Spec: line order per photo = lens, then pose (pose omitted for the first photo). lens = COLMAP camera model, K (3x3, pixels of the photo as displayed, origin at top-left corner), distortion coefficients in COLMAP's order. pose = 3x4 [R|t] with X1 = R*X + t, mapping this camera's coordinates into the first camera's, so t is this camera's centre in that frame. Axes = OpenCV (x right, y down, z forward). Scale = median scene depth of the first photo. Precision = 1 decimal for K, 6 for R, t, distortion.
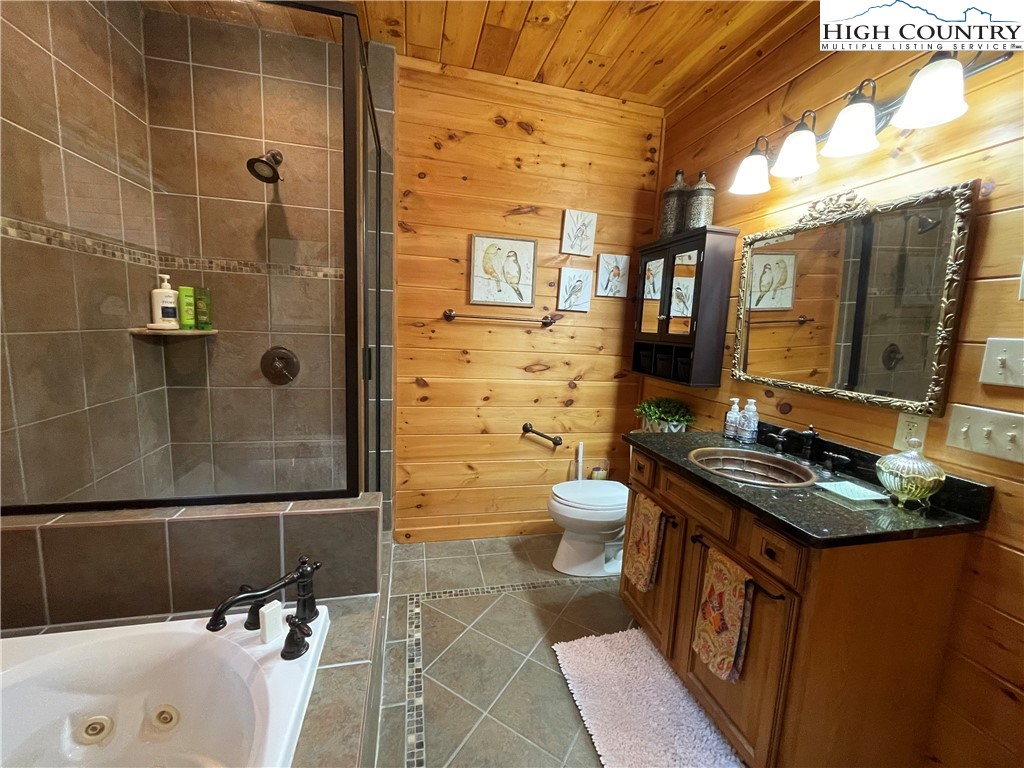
lens RADIAL K [[412.8, 0, 511.7], [0, 412.8, 382.3], [0, 0, 1]] dist [-0.002907, -0.000293]
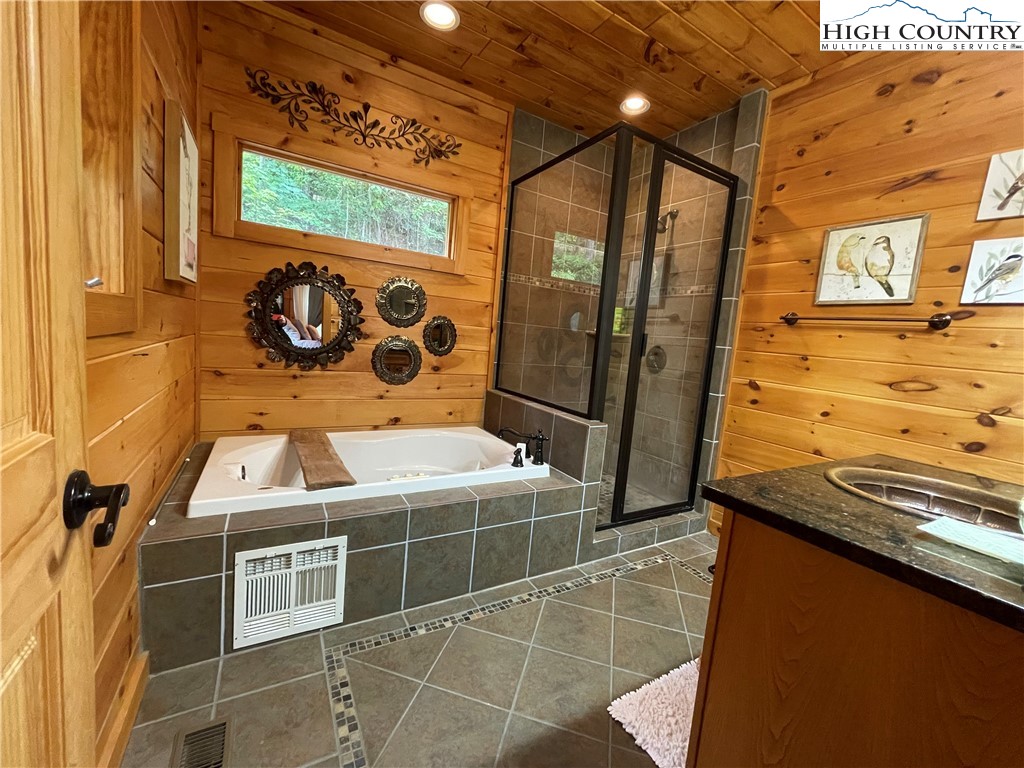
lens RADIAL K [[412.8, 0, 511.5], [0, 412.8, 382.2], [0, 0, 1]] dist [-0.002907, -0.000293]
pose [[0.291713, 0.086452, -0.952591, 0.588126], [-0.203065, 0.978803, 0.026646, 0.089017], [0.934702, 0.185665, 0.303085, 0.126684]]
